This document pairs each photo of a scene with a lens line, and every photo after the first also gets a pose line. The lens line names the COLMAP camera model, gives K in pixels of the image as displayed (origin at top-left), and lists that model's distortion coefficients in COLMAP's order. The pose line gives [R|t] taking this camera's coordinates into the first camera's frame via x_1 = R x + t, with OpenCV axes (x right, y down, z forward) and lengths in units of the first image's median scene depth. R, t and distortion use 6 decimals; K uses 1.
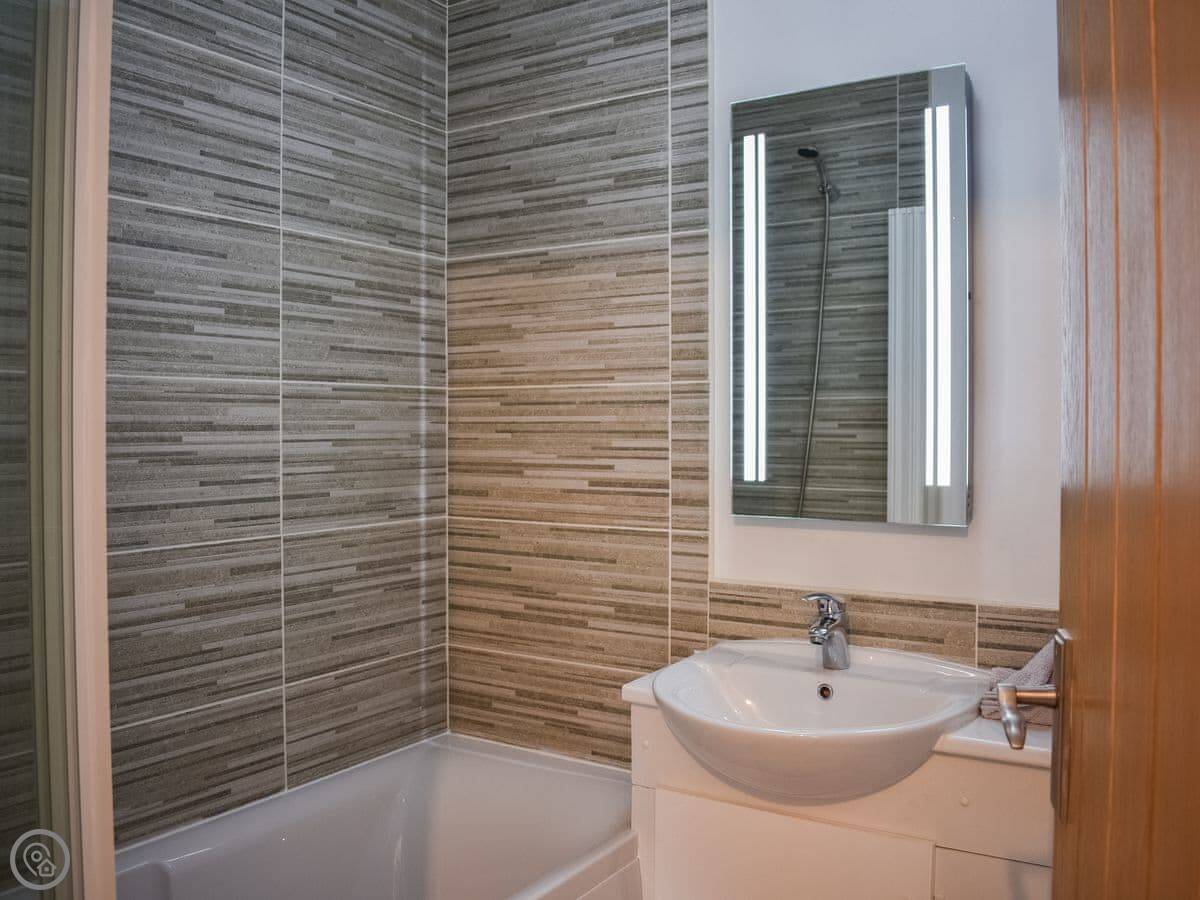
lens RADIAL K [[1099.8, 0, 581.2], [0, 1099.8, 431.5], [0, 0, 1]] dist [-0.082052, 0.002770]
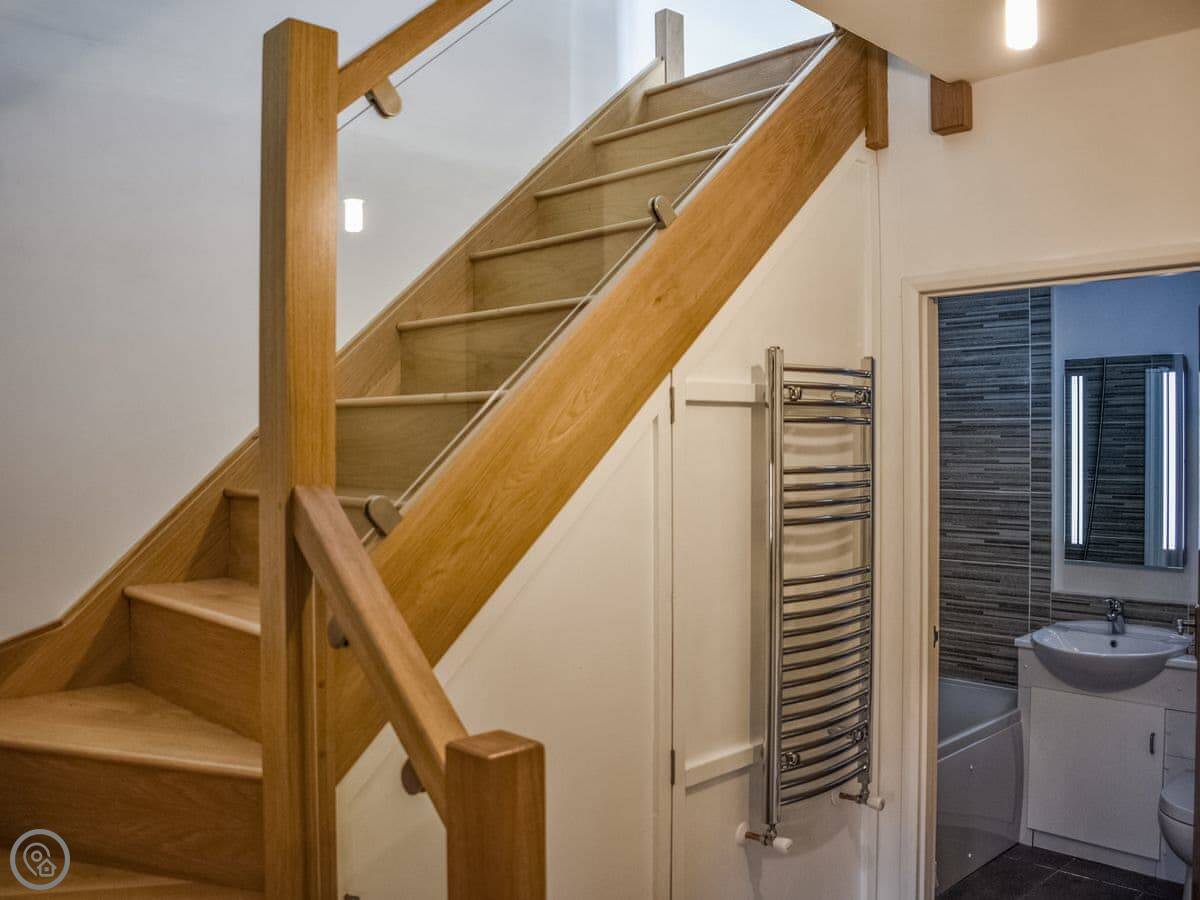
lens RADIAL K [[1099.8, 0, 581.2], [0, 1099.8, 431.5], [0, 0, 1]] dist [-0.082052, 0.002770]
pose [[0.977682, -0.000293, -0.210090, -0.302124], [-0.002644, 0.999903, -0.013698, -0.125292], [0.210074, 0.013948, 0.977586, -1.096676]]
